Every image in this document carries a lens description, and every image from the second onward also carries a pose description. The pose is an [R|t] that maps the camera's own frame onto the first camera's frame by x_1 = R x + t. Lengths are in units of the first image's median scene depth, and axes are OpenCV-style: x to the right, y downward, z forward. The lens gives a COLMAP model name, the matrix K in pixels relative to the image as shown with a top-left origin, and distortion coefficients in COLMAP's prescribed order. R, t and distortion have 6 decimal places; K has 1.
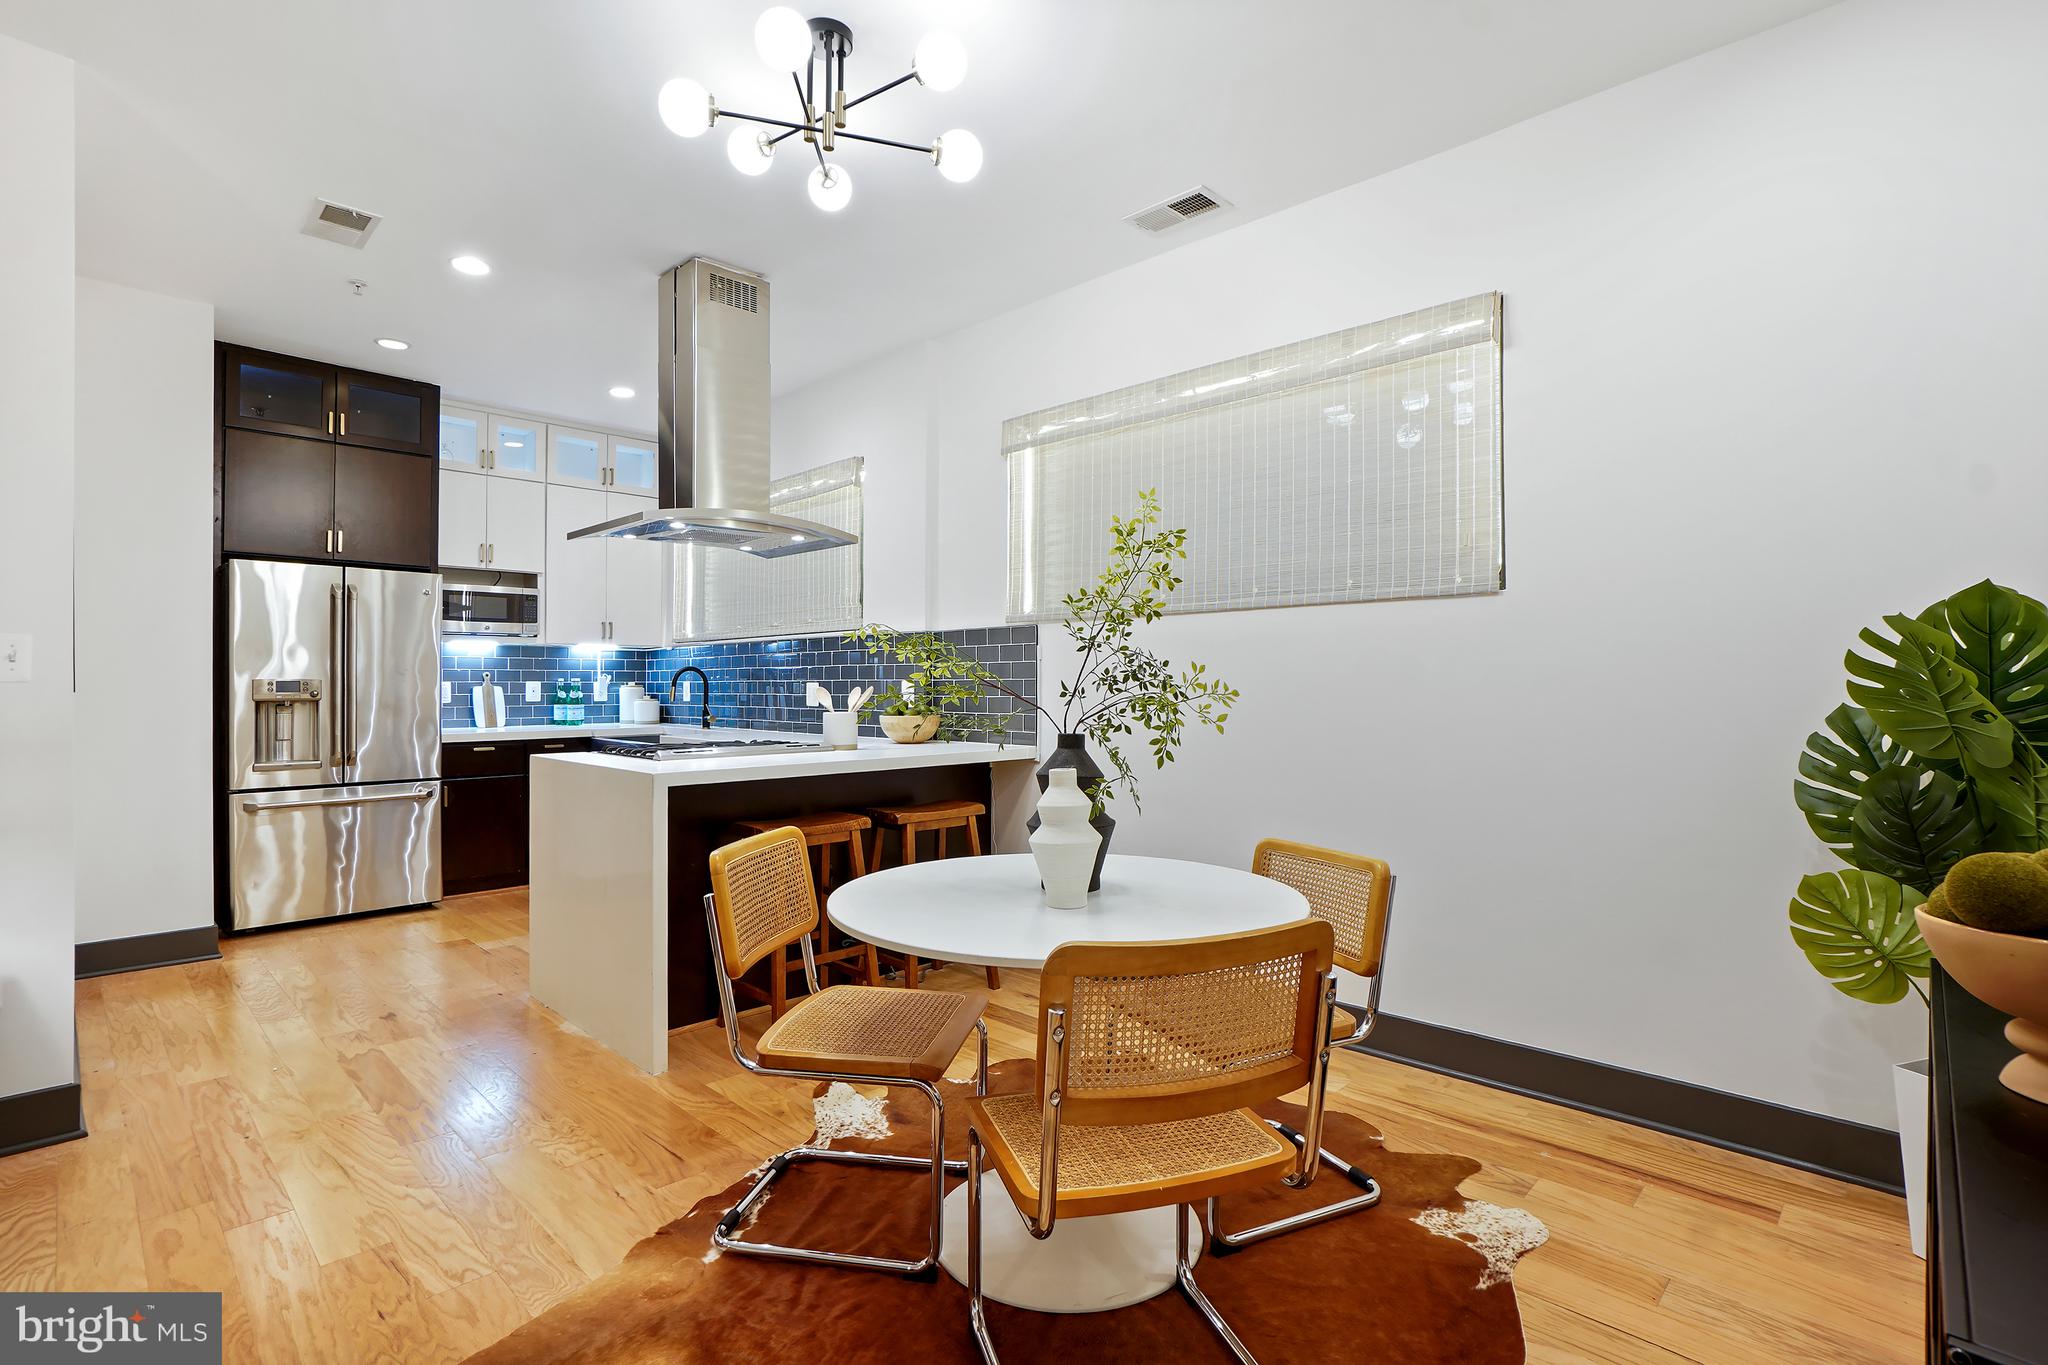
lens RADIAL K [[975.1, 0, 1022.1], [0, 975.1, 685.0], [0, 0, 1]] dist [-0.029277, 0.009837]
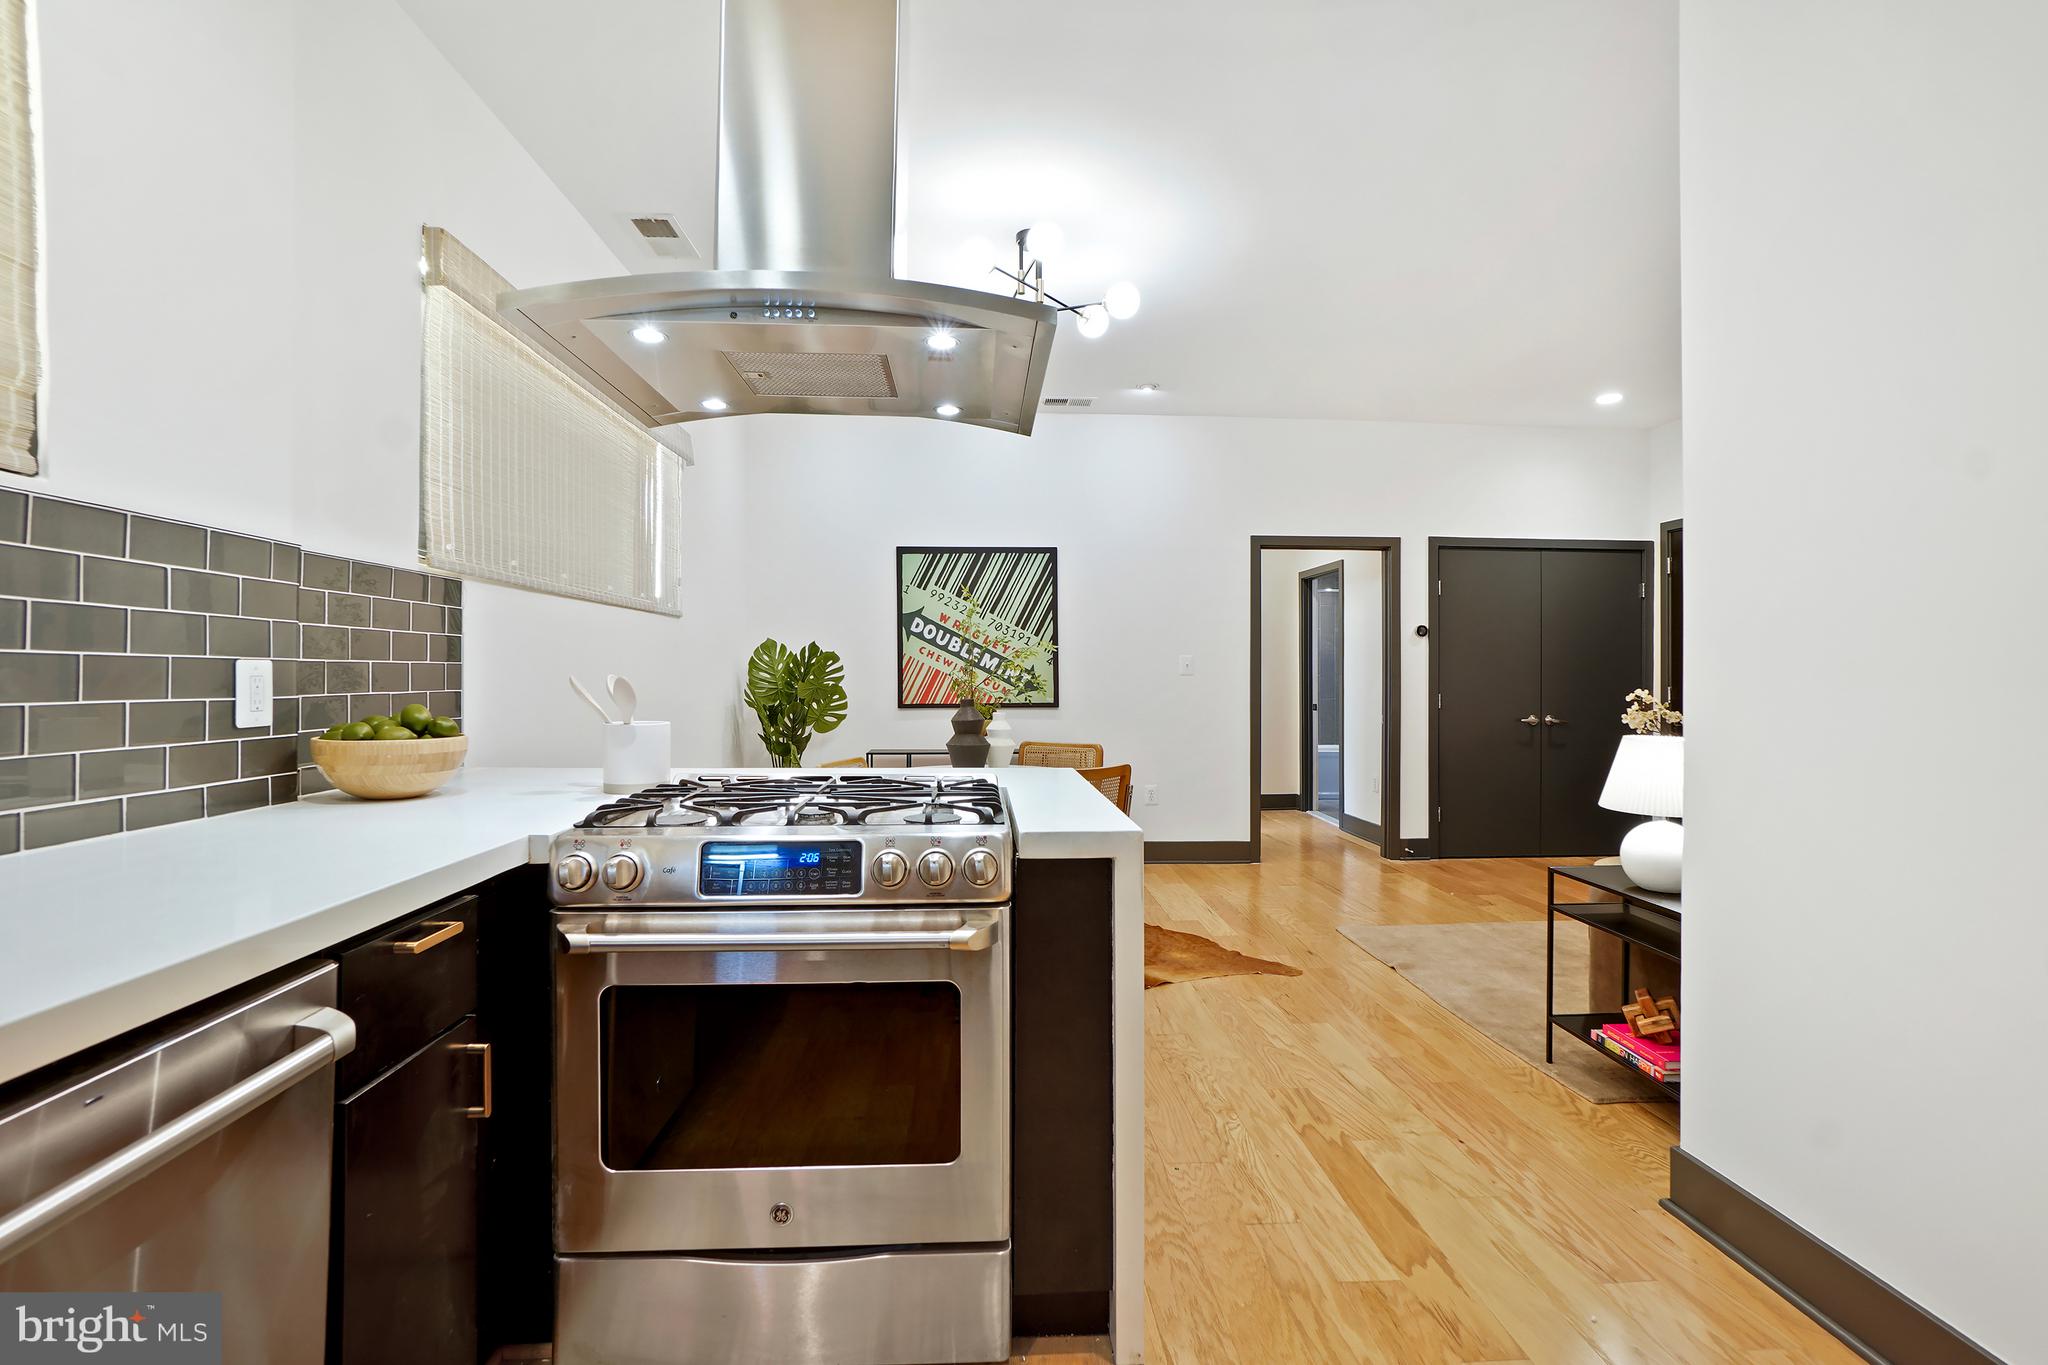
lens RADIAL K [[918.7, 0, 1041.7], [0, 918.7, 653.1], [0, 0, 1]] dist [-0.017126, 0.004080]
pose [[-0.750848, 0.016787, 0.660261, -0.567733], [0.000109, 0.999680, -0.025293, 0.001850], [-0.660475, -0.018919, -0.750610, 1.014124]]
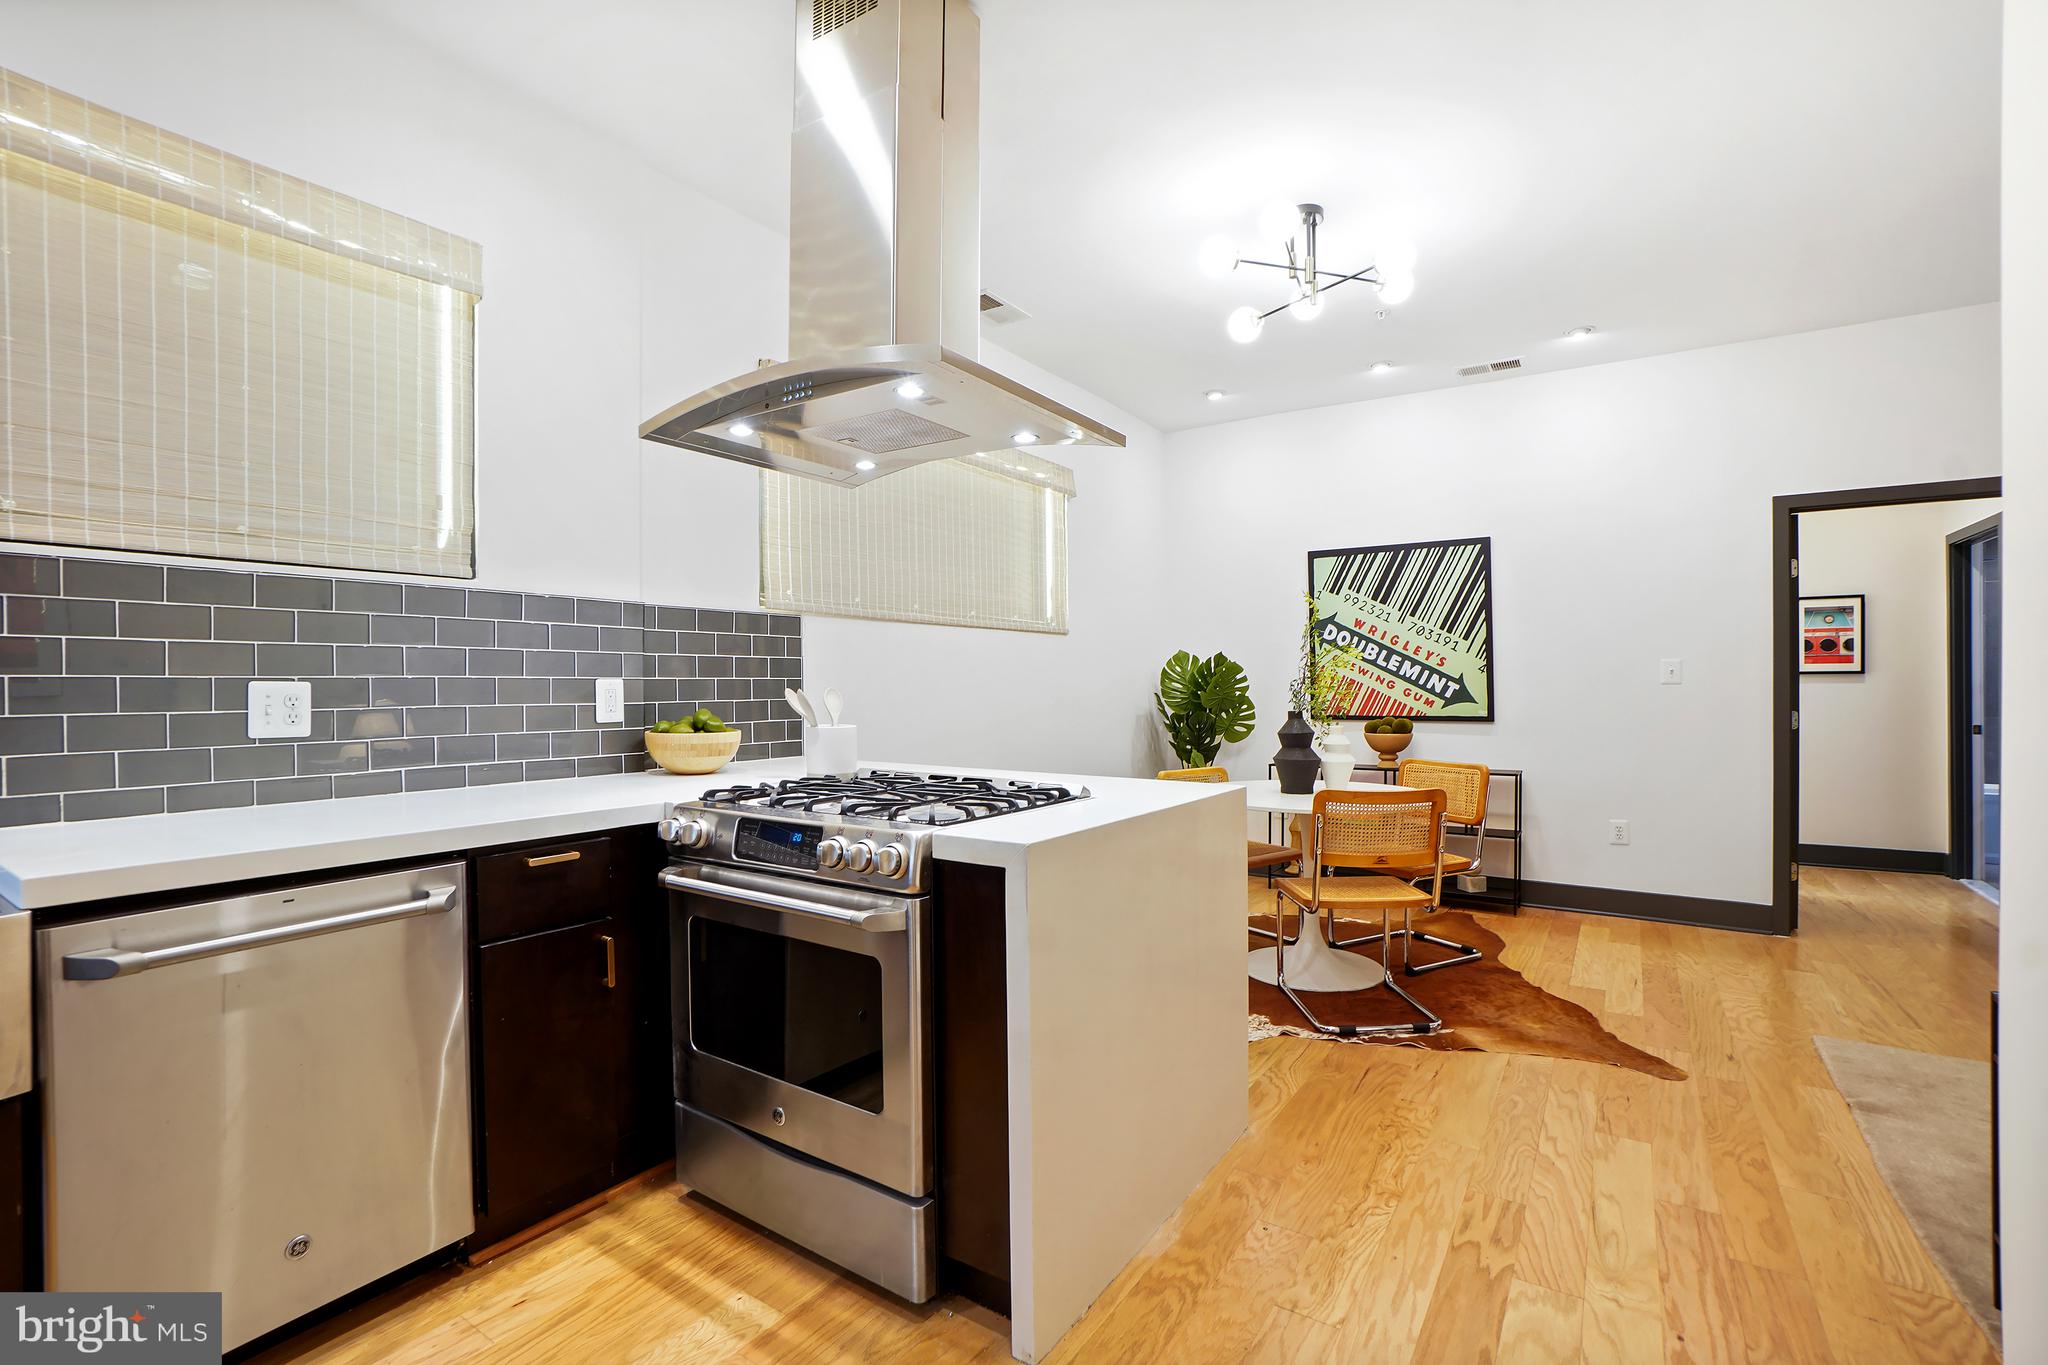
lens RADIAL K [[918.7, 0, 1047.2], [0, 918.7, 679.6], [0, 0, 1]] dist [-0.017126, 0.004080]
pose [[-0.207804, 0.006350, 0.978150, -0.697281], [0.002424, 0.999979, -0.005977, -0.000092], [-0.978167, 0.001129, -0.207816, 0.810902]]
